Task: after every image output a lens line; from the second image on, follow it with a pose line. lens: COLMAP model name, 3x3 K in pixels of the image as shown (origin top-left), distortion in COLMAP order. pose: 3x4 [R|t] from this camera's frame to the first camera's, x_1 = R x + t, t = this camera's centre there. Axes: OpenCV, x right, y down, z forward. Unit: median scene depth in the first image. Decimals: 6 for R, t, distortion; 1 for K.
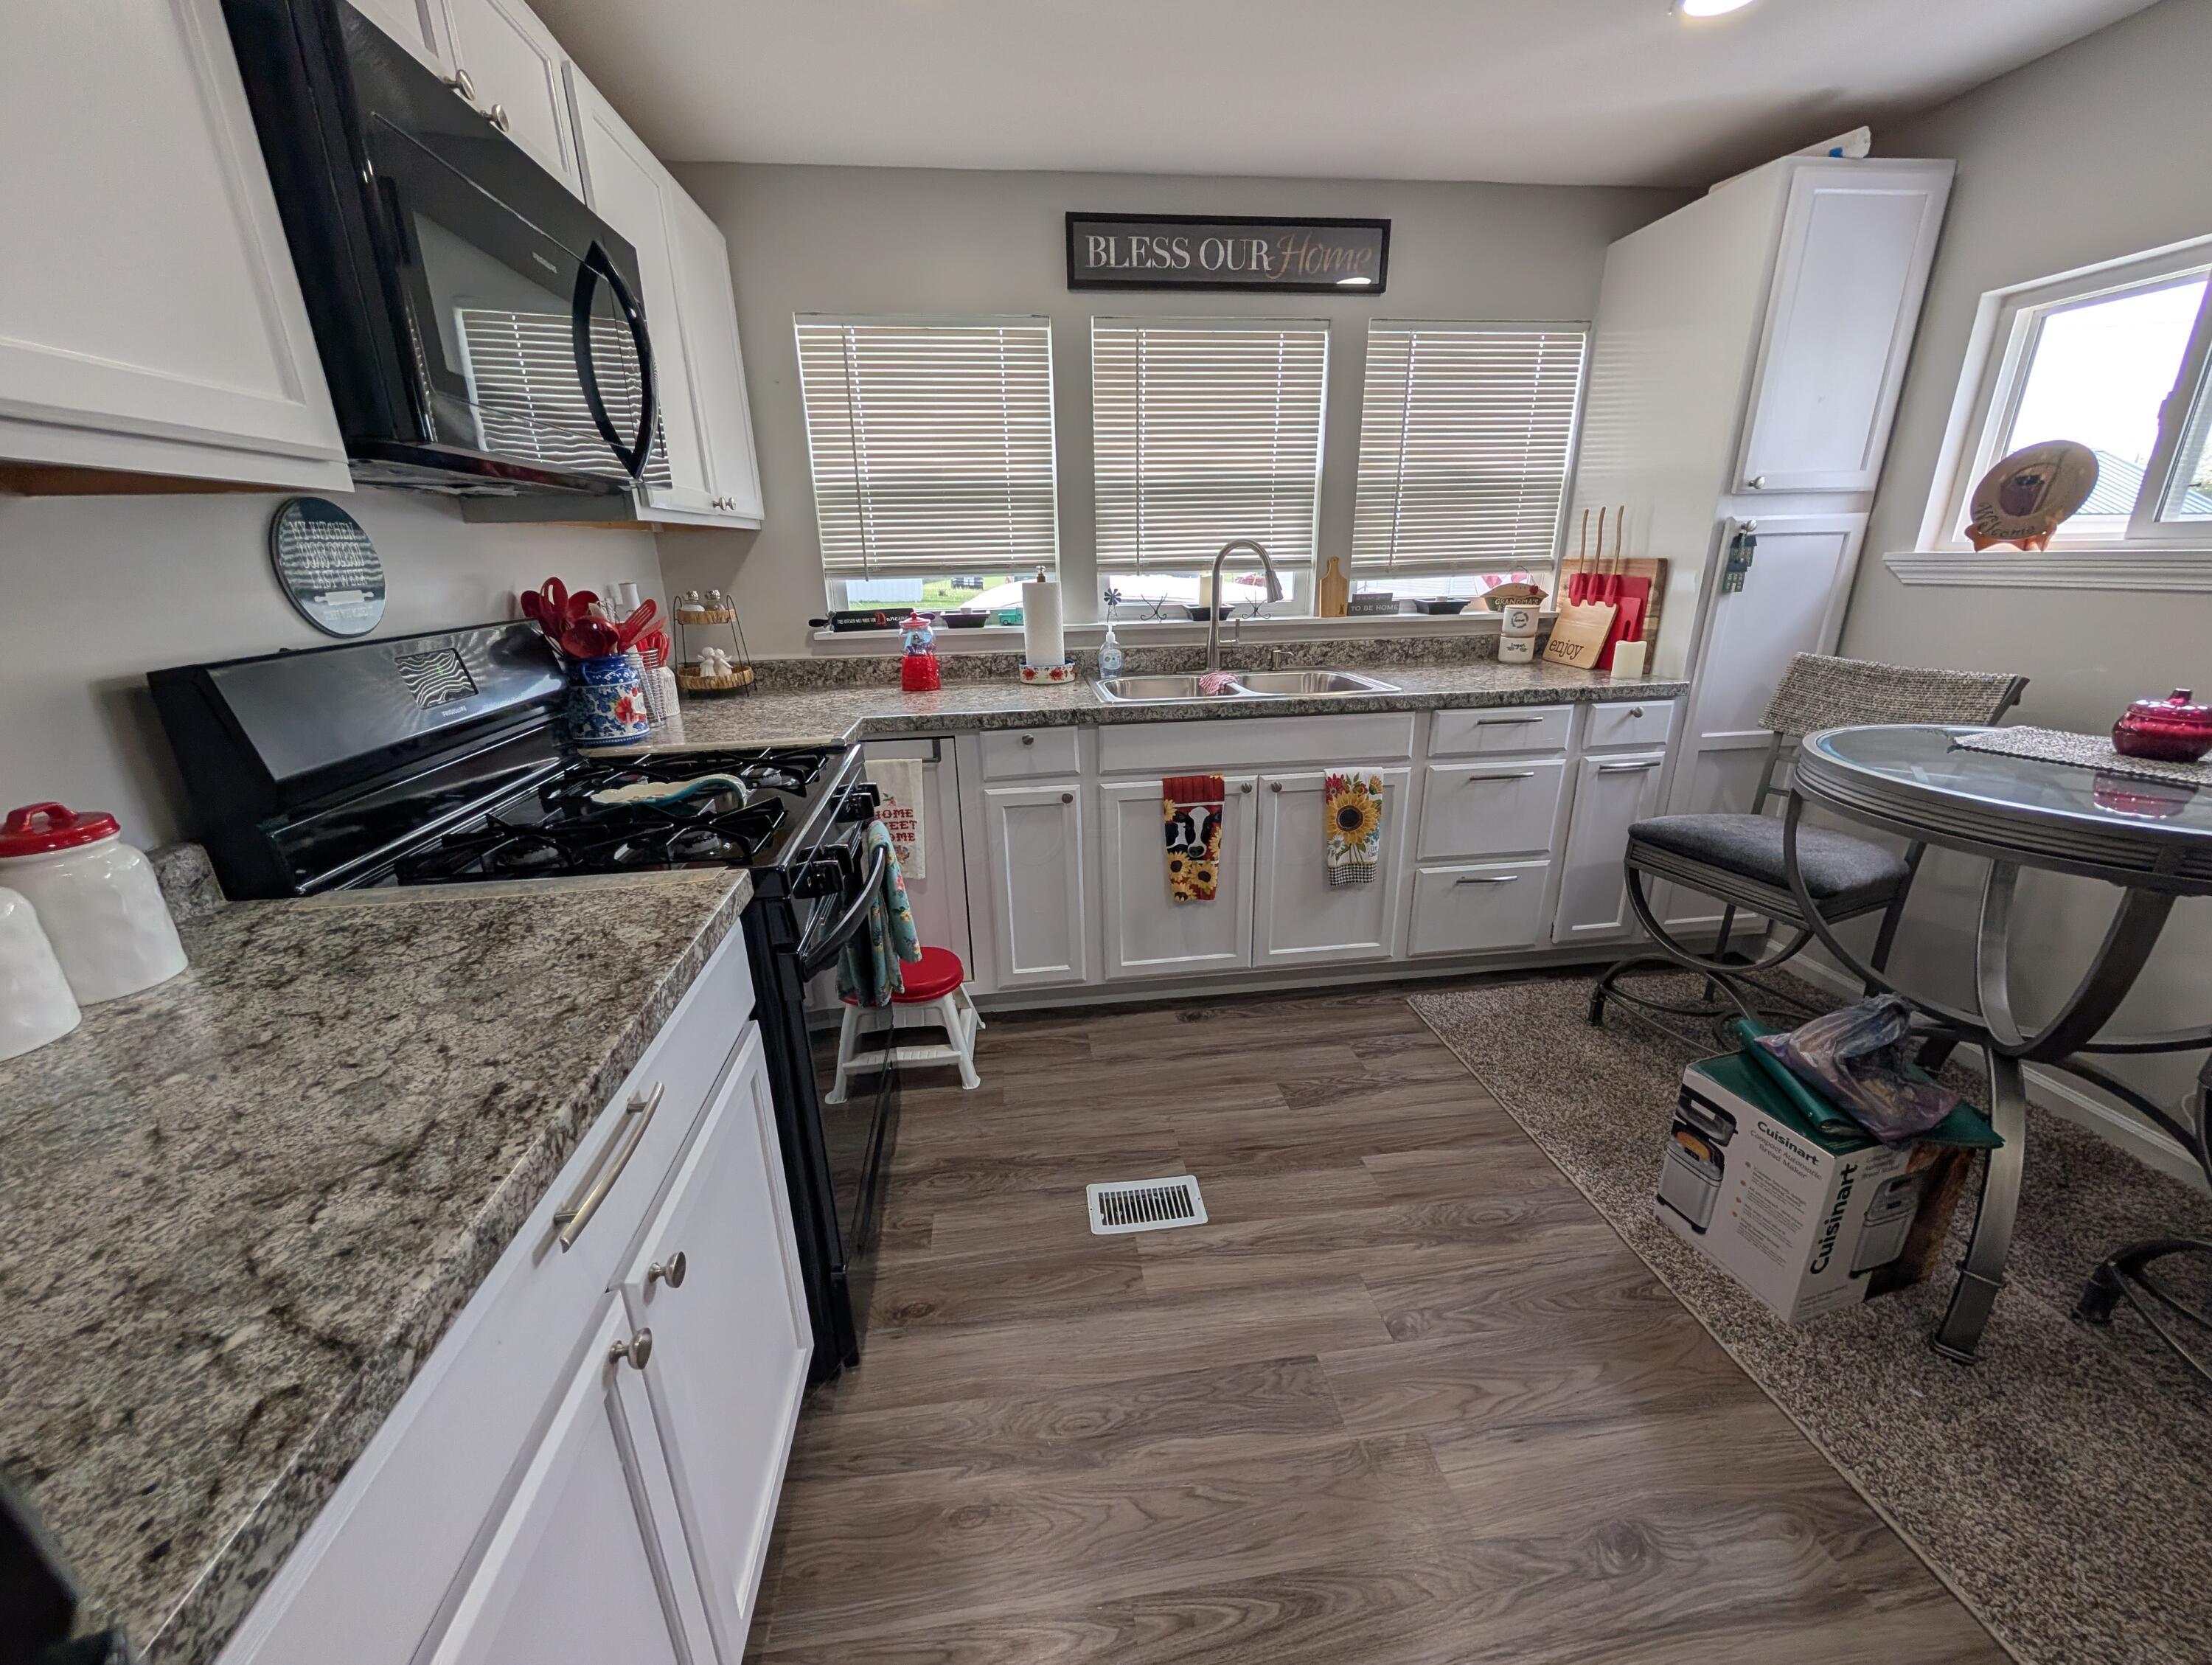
lens RADIAL K [[838.5, 0, 1105.4], [0, 838.5, 830.9], [0, 0, 1]] dist [-0.000148, -0.000080]
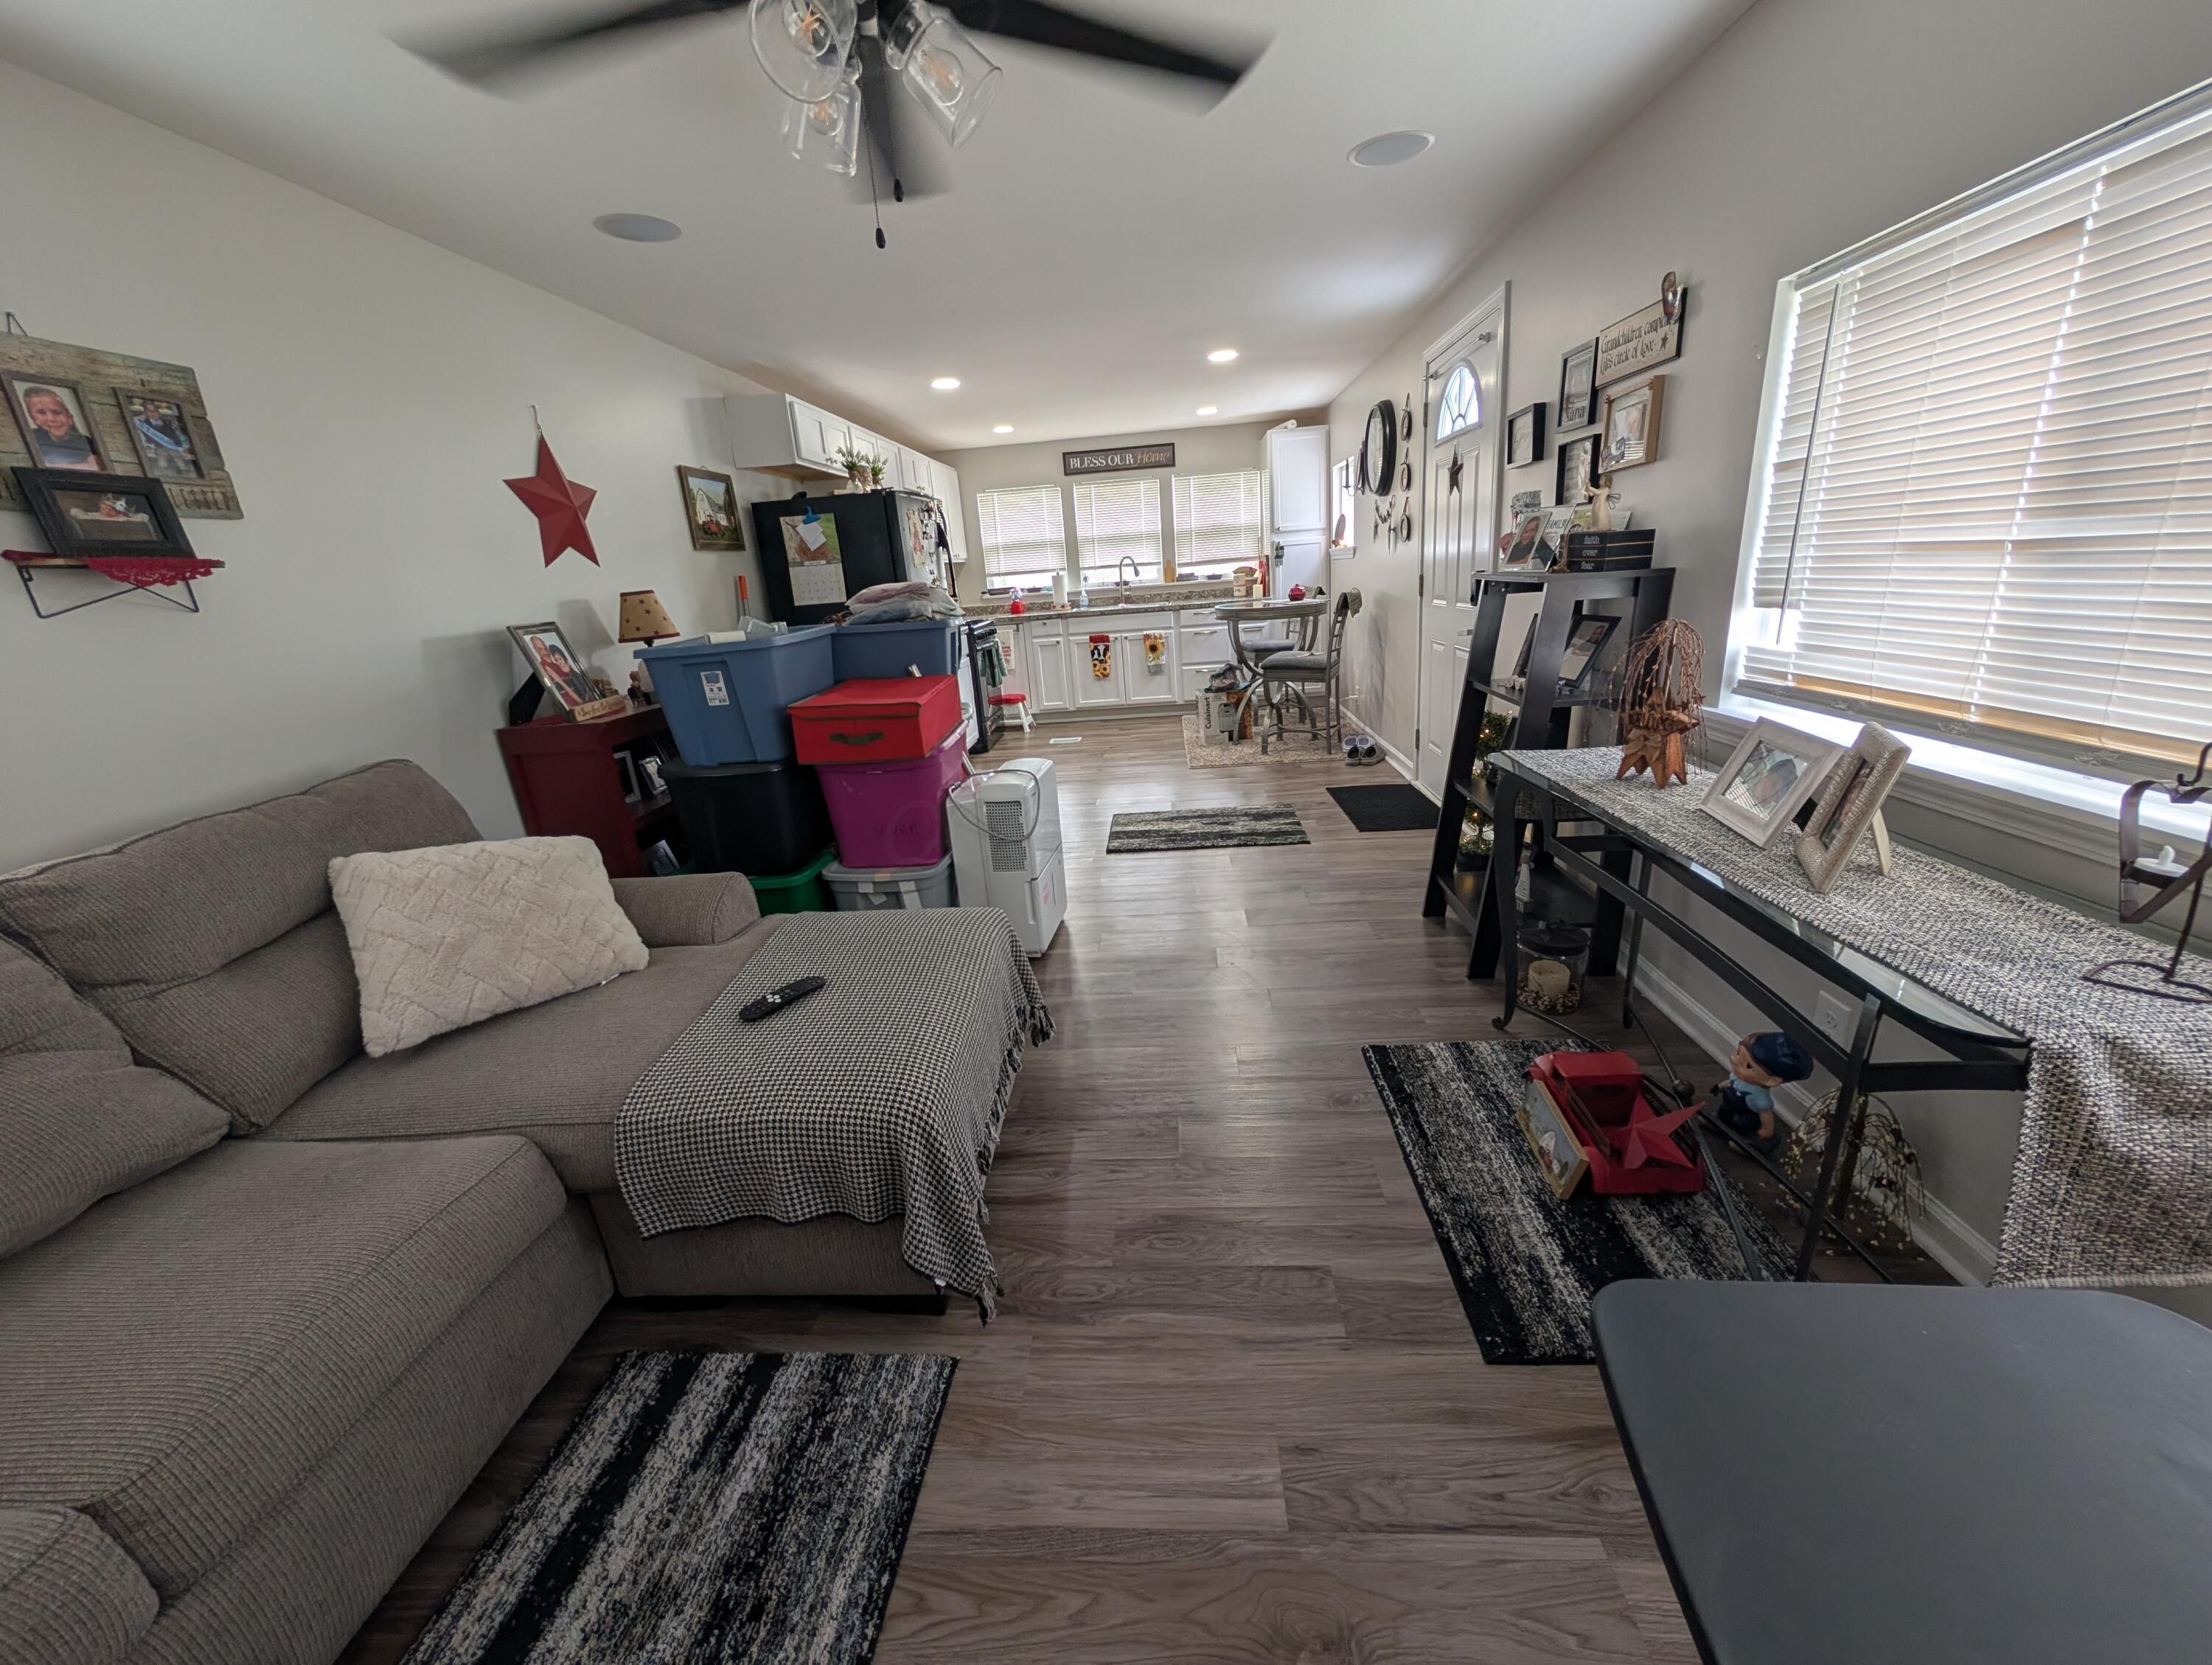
lens RADIAL K [[838.5, 0, 1105.4], [0, 838.5, 830.9], [0, 0, 1]] dist [-0.000148, -0.000080]
pose [[0.980064, 0.008830, -0.198484, 0.719021], [-0.010466, 0.999919, -0.007194, 0.653069], [0.198405, 0.009128, 0.980078, -1.932665]]
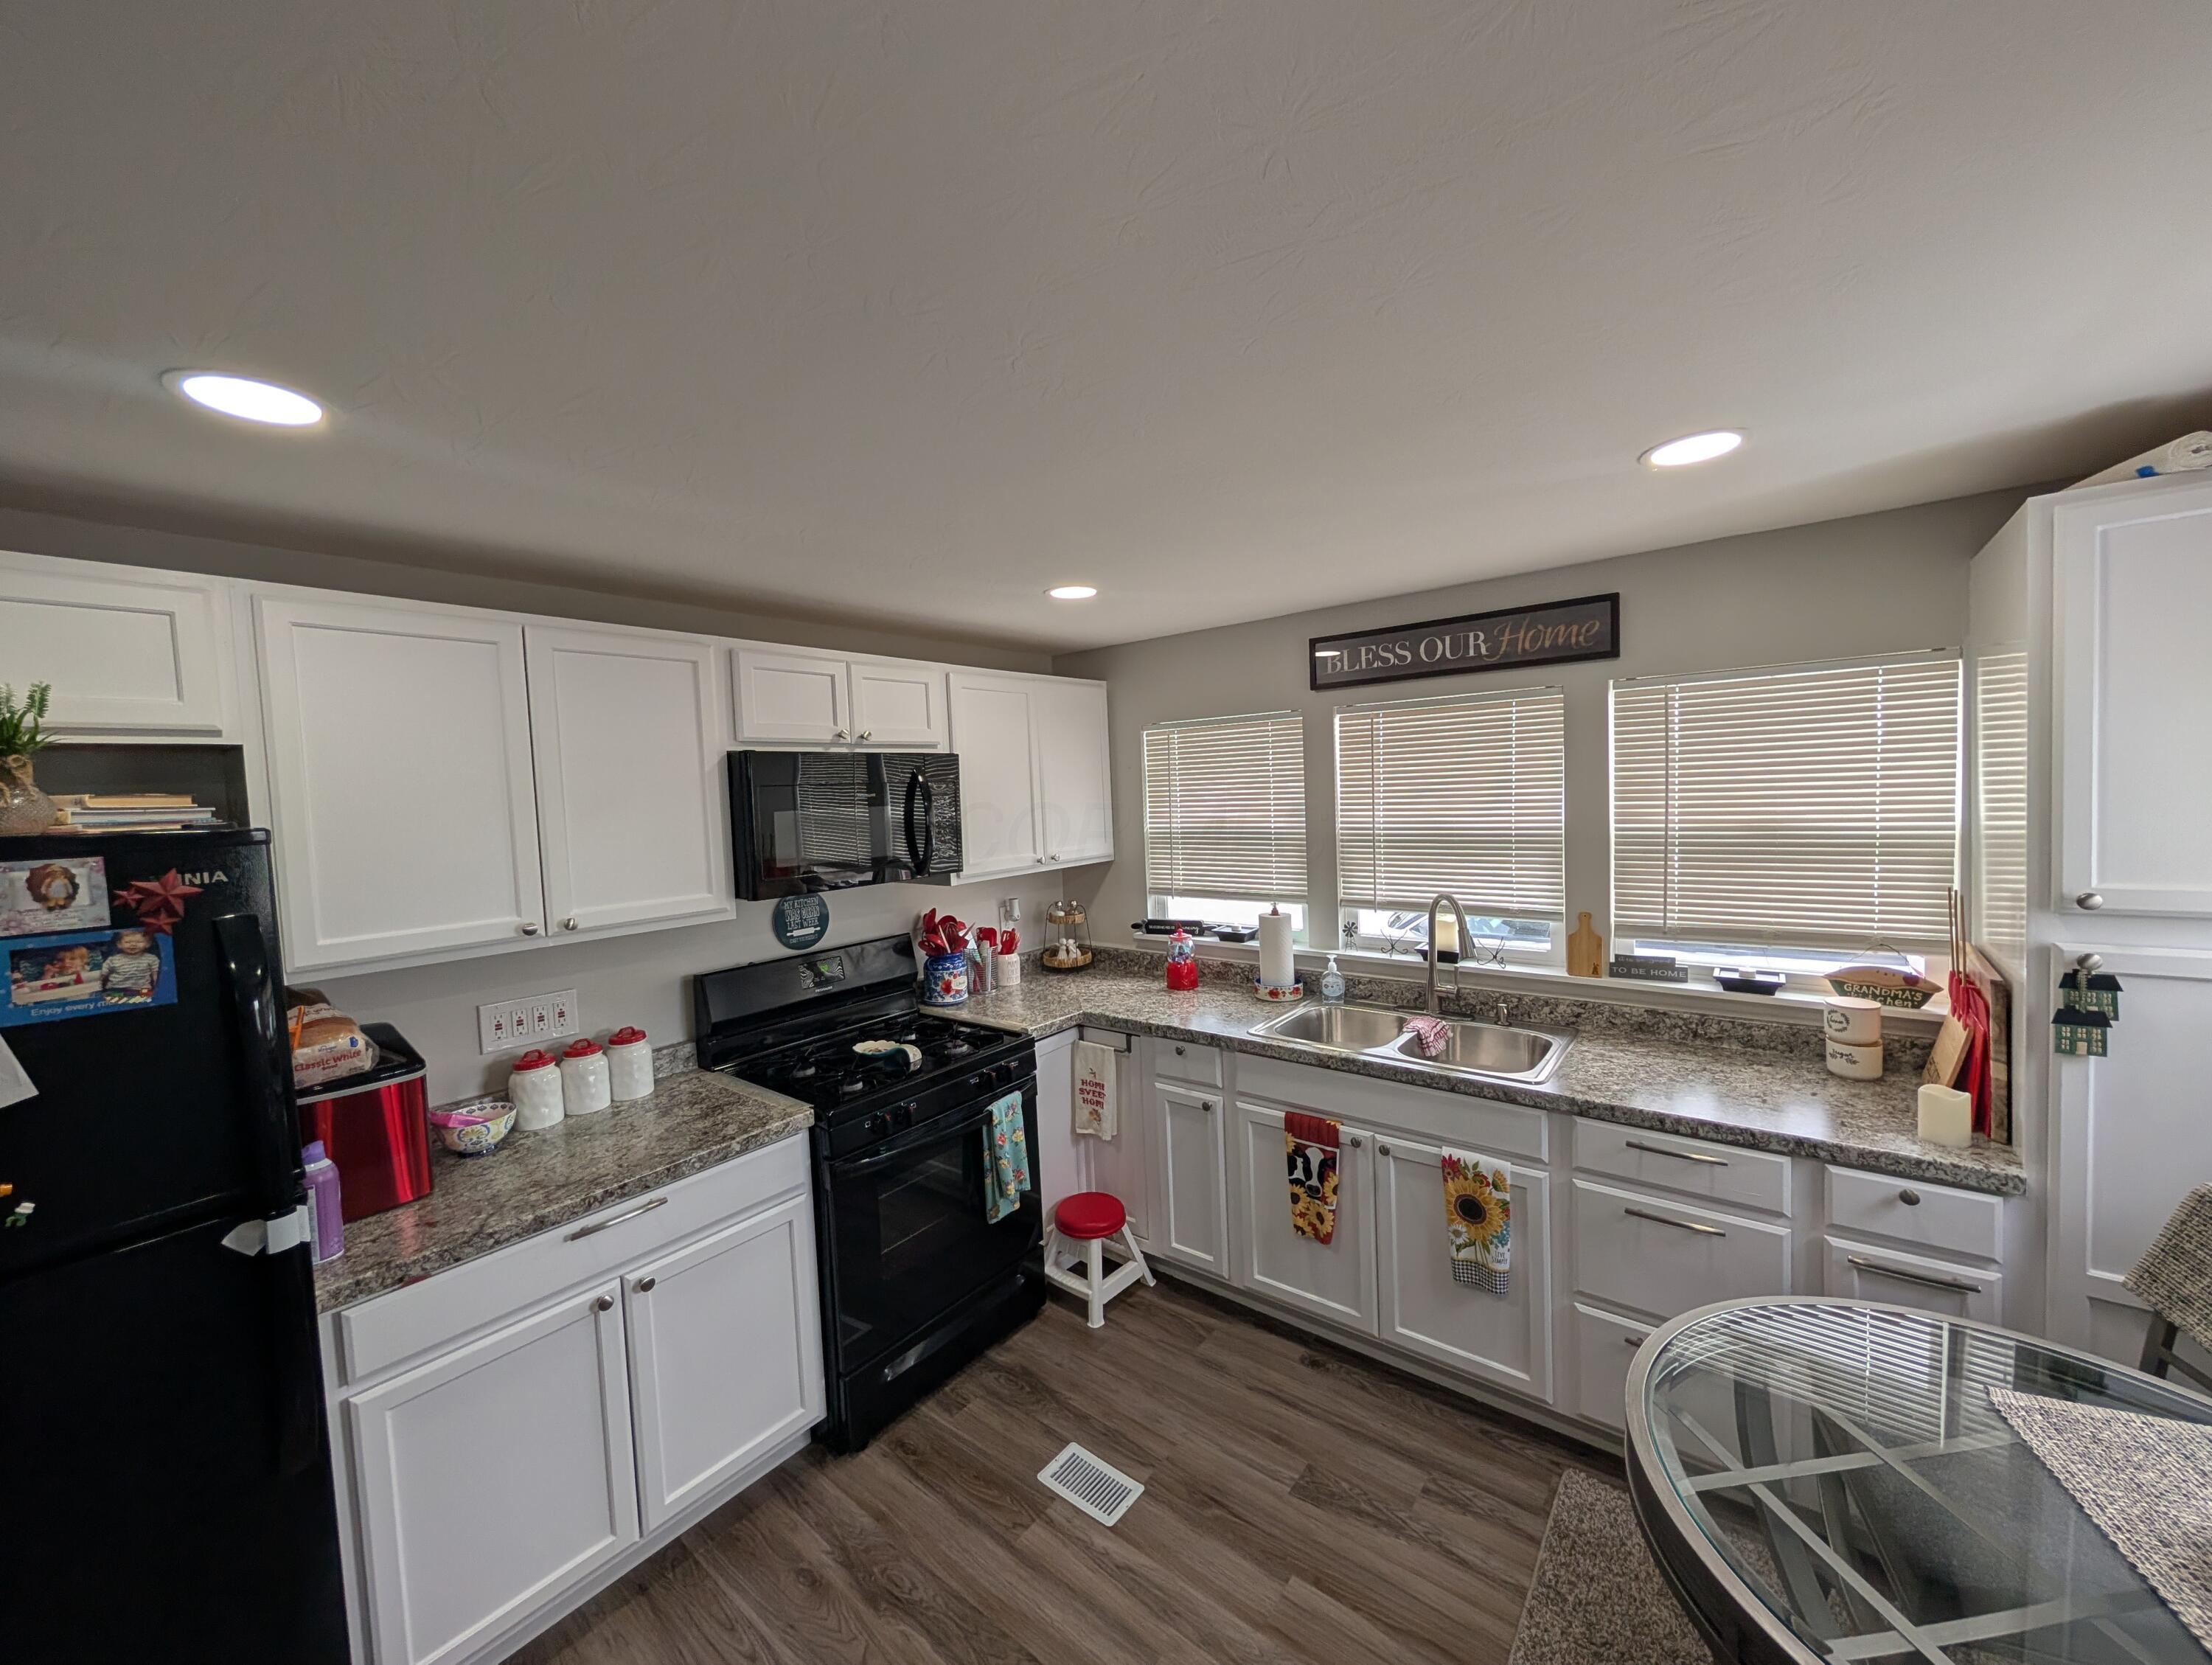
lens RADIAL K [[838.5, 0, 1105.4], [0, 838.5, 830.9], [0, 0, 1]] dist [-0.000148, -0.000080]
pose [[0.699755, 0.030242, -0.713742, 0.654328], [-0.202597, 0.966484, -0.157677, -0.189878], [0.685052, 0.254938, 0.682430, -0.010136]]
